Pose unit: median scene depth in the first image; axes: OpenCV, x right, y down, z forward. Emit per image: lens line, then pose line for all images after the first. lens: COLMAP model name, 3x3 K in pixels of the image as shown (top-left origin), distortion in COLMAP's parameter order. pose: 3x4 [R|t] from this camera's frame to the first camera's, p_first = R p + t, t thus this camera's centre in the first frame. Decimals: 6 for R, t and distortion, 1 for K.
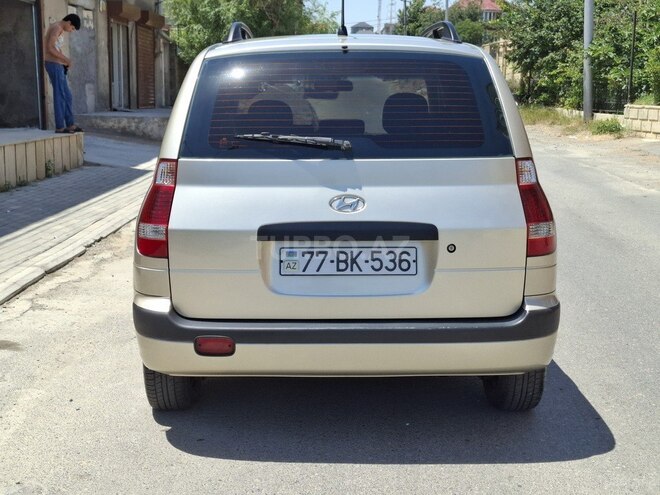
lens RADIAL K [[912.1, 0, 322.9], [0, 912.1, 243.1], [0, 0, 1]] dist [0.106602, 0.000000]
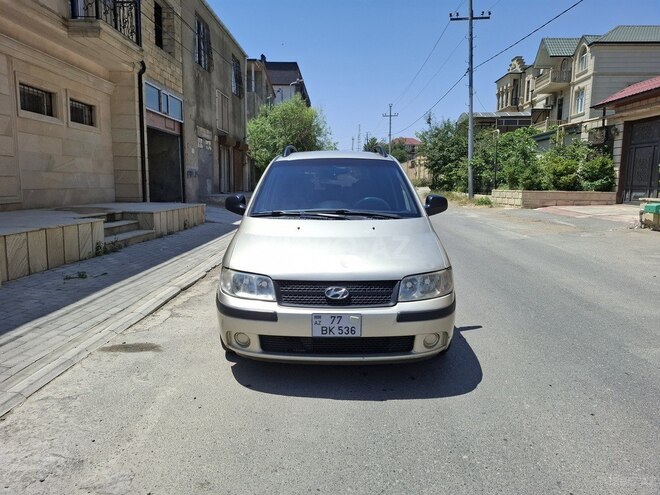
lens RADIAL K [[458.3, 0, 327.2], [0, 458.3, 245.7], [0, 0, 1]] dist [0.057021, -0.048862]
pose [[0.999984, -0.002533, 0.005014, -0.069185], [0.002694, 0.999477, -0.032221, -0.025205], [-0.004930, 0.032234, 0.999468, 0.264735]]
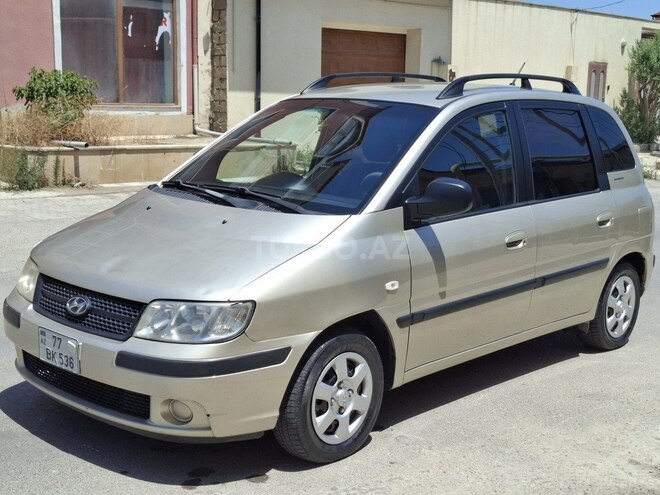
lens RADIAL K [[919.2, 0, 327.0], [0, 919.2, 244.9], [0, 0, 1]] dist [0.056606, 0.000000]
pose [[-0.726913, -0.137713, 0.672780, -0.664550], [0.082826, 0.954954, 0.284962, -0.354730], [-0.681717, 0.262866, -0.682762, 1.874077]]
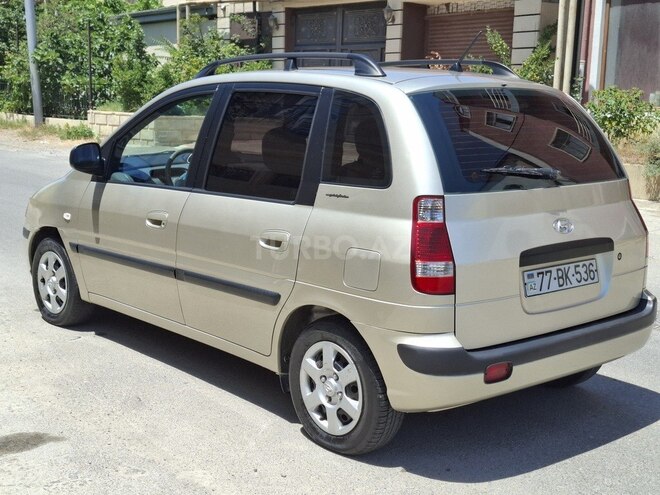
lens RADIAL K [[912.1, 0, 316.9], [0, 912.1, 229.7], [0, 0, 1]] dist [0.106602, 0.000000]
pose [[0.761747, -0.080008, 0.642915, -0.654256], [0.088258, 0.995909, 0.019366, -0.061182], [-0.641835, 0.041991, 0.765693, 0.228688]]
